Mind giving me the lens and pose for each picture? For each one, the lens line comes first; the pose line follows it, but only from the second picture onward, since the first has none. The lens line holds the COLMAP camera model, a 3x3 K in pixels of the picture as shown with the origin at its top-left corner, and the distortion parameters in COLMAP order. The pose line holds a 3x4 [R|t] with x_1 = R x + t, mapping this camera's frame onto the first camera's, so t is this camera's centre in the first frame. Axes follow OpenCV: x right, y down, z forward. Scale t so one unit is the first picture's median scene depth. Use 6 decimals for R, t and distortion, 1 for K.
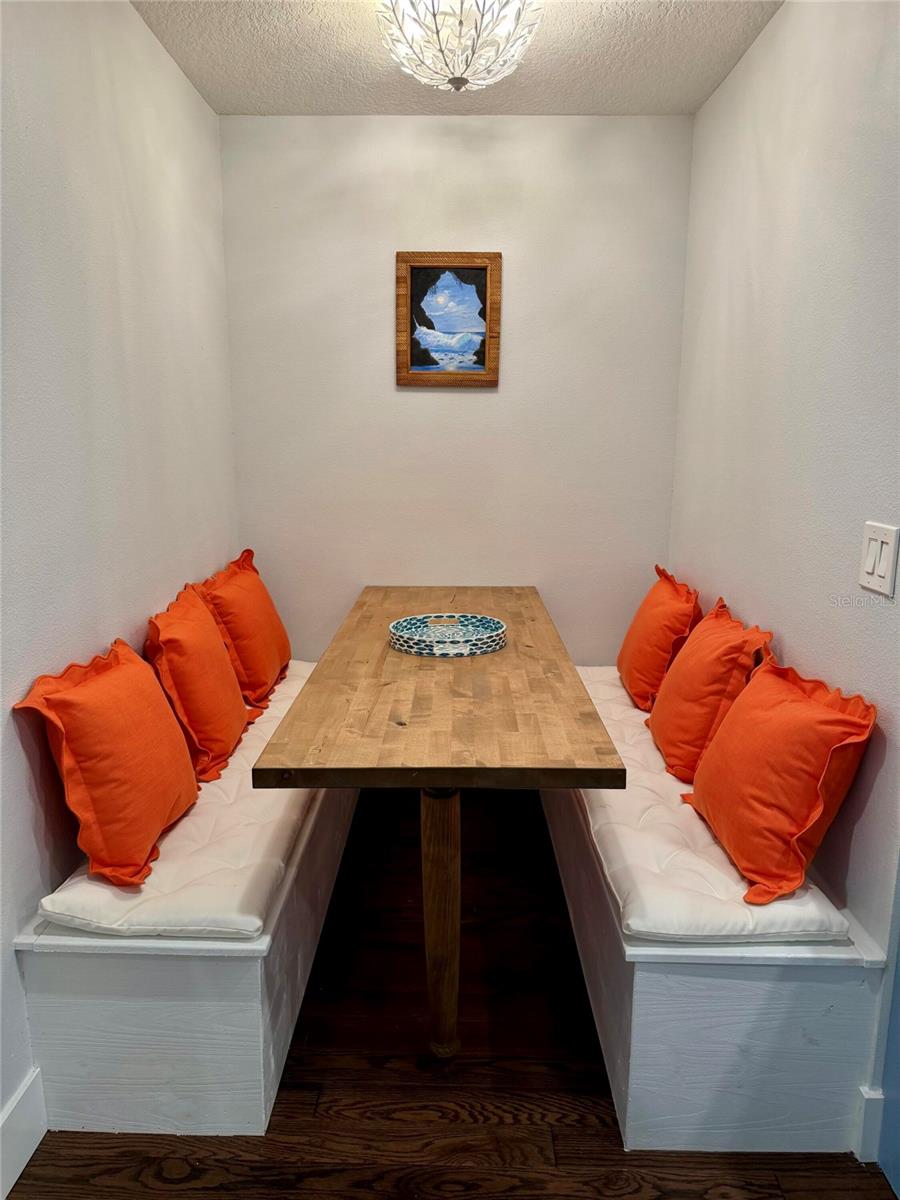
lens RADIAL K [[840.2, 0, 444.7], [0, 840.2, 608.5], [0, 0, 1]] dist [0.031471, -0.022950]
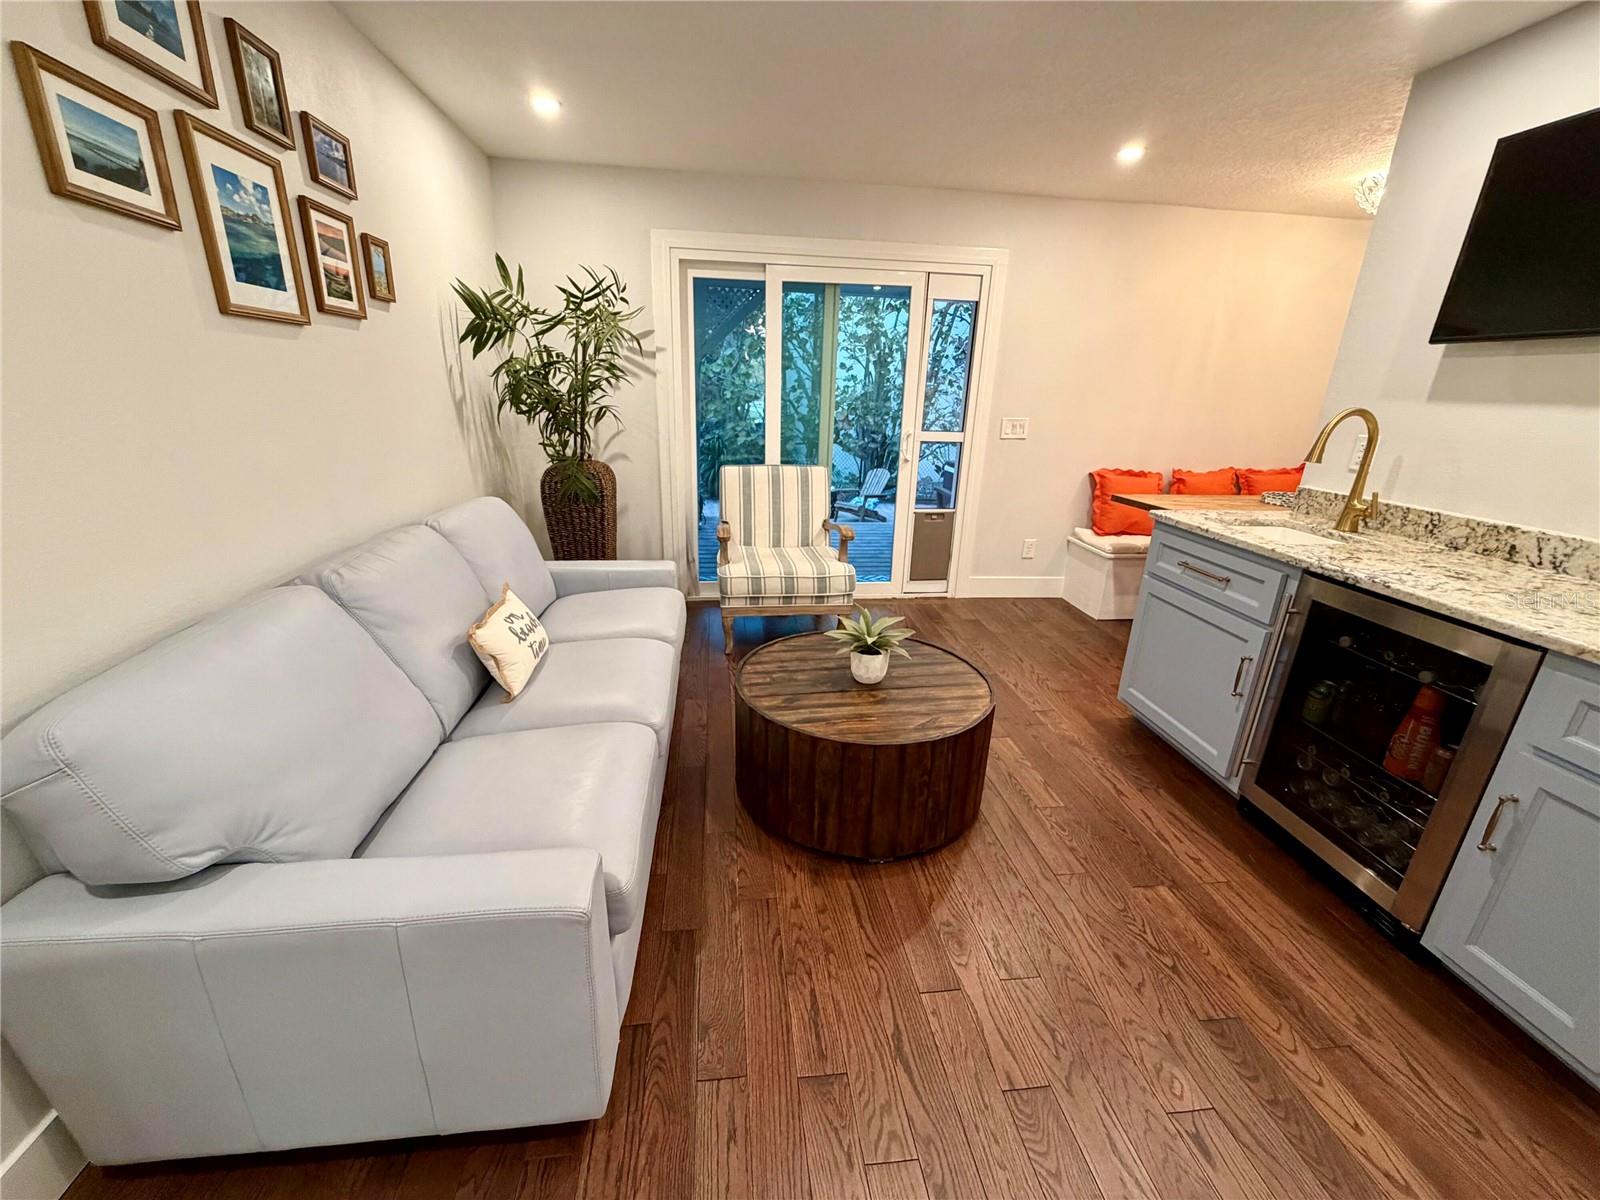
lens RADIAL K [[636.0, 0, 799.5], [0, 636.0, 601.0], [0, 0, 1]] dist [0.000056, 0.000240]
pose [[0.148359, 0.316548, -0.936903, 1.082382], [-0.225778, 0.933208, 0.279548, 0.079711], [0.962816, 0.170058, 0.209919, -0.352613]]
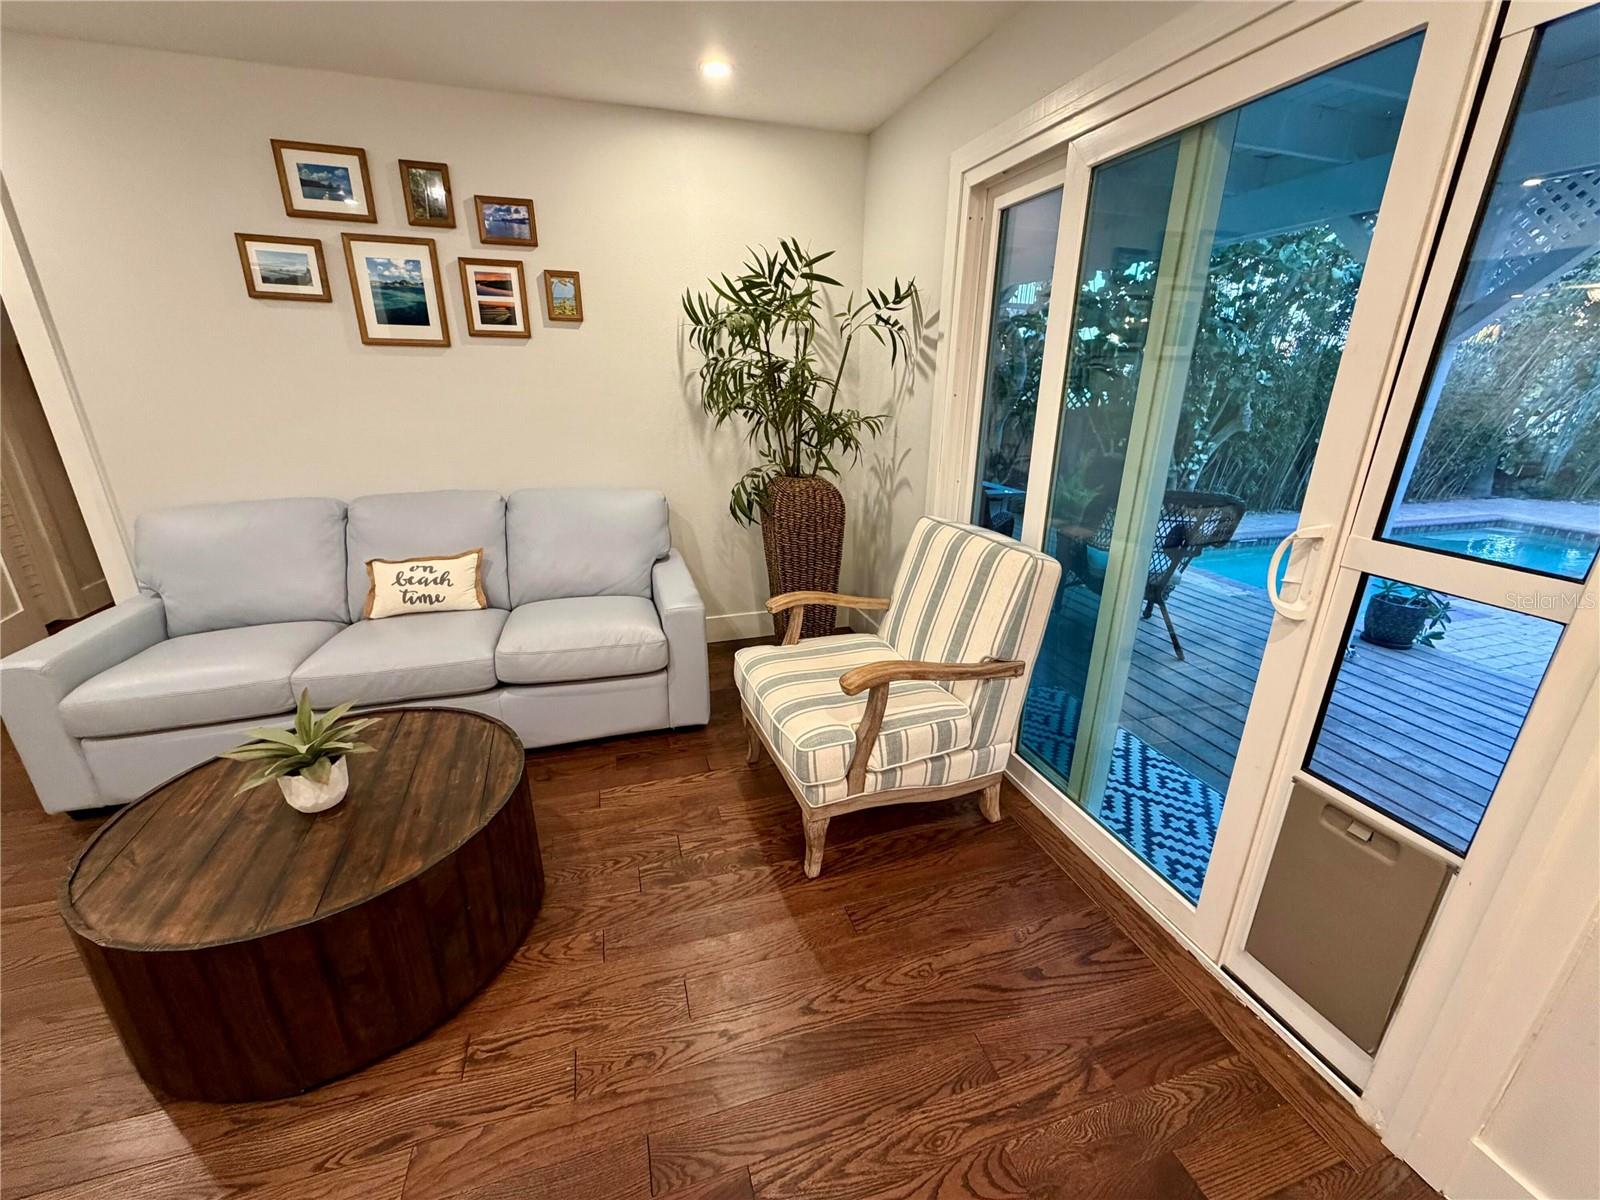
lens RADIAL K [[636.0, 0, 791.9], [0, 636.0, 598.7], [0, 0, 1]] dist [0.000056, 0.000240]
pose [[-0.949422, 0.089165, -0.301076, 0.193969], [-0.079171, 0.859881, 0.504318, -0.078903], [0.303857, 0.502647, -0.809331, 0.355174]]
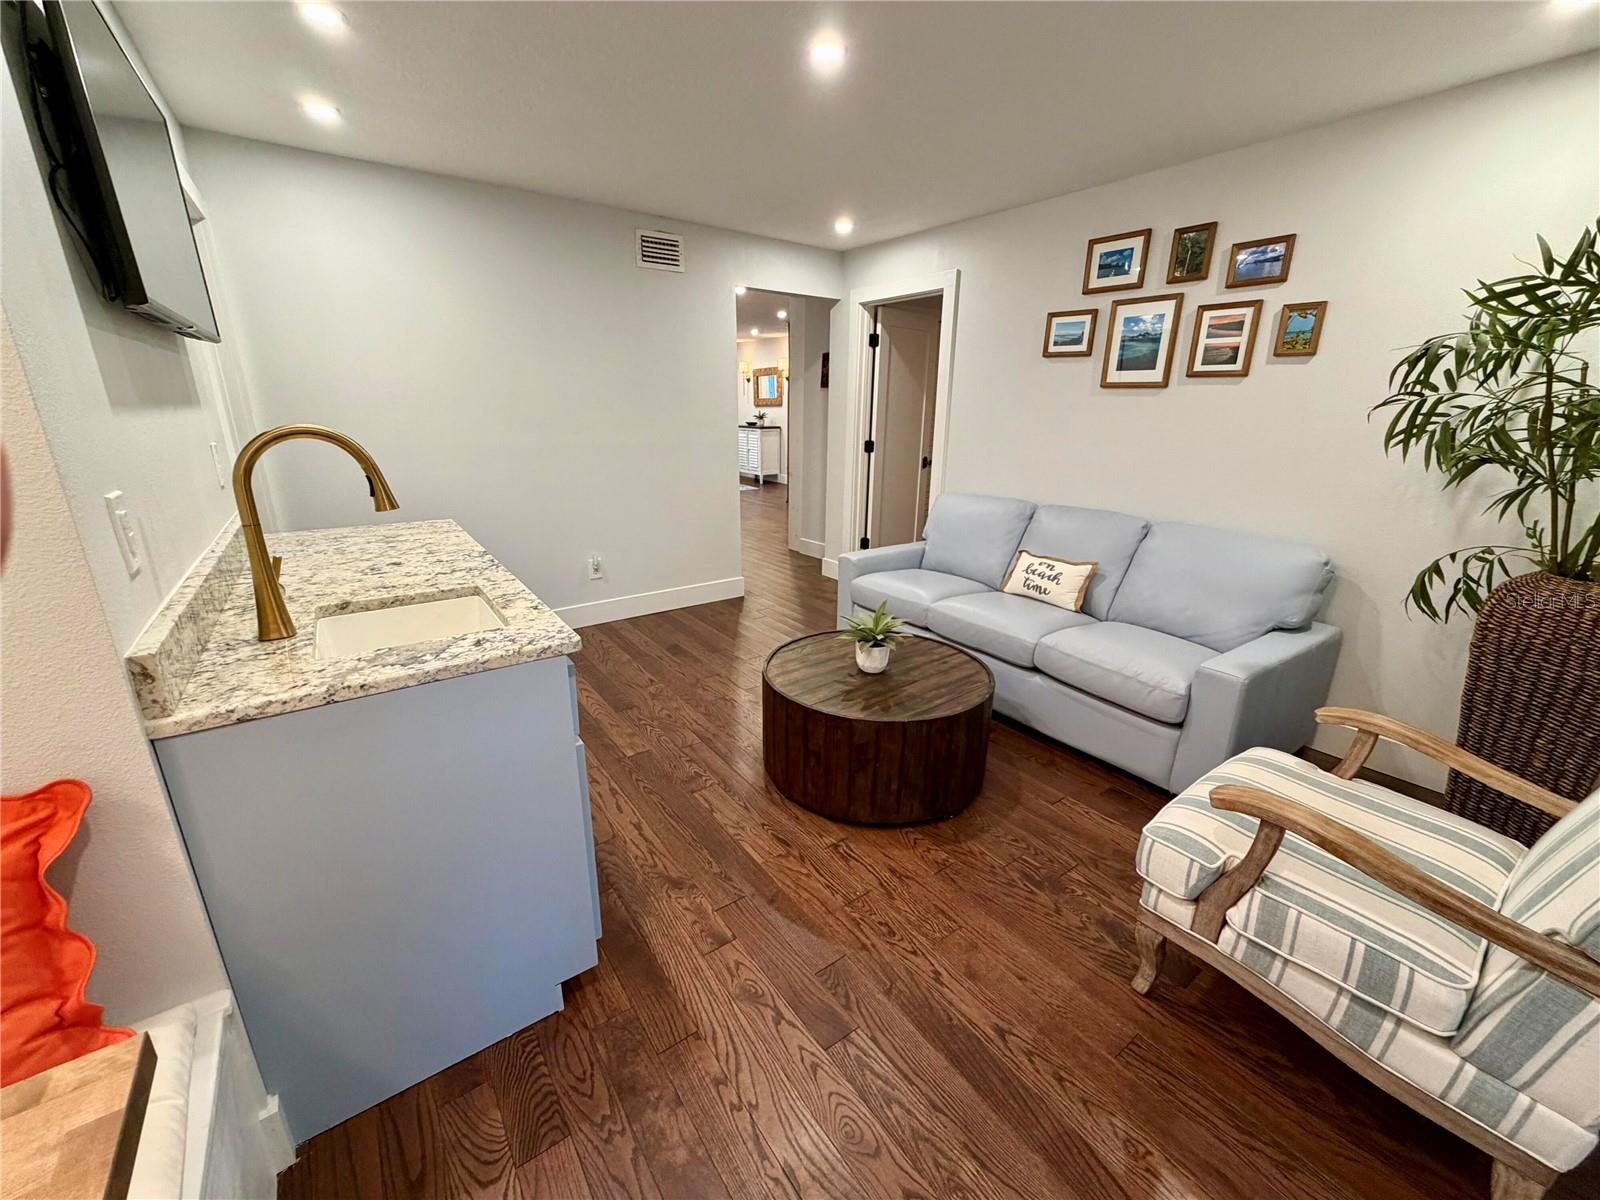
lens RADIAL K [[636.0, 0, 797.7], [0, 636.0, 599.2], [0, 0, 1]] dist [0.000056, 0.000240]
pose [[-0.606954, -0.249328, 0.754614, -0.140273], [0.145768, 0.898481, 0.414106, -0.091822], [-0.781254, 0.361342, -0.508993, 0.375858]]
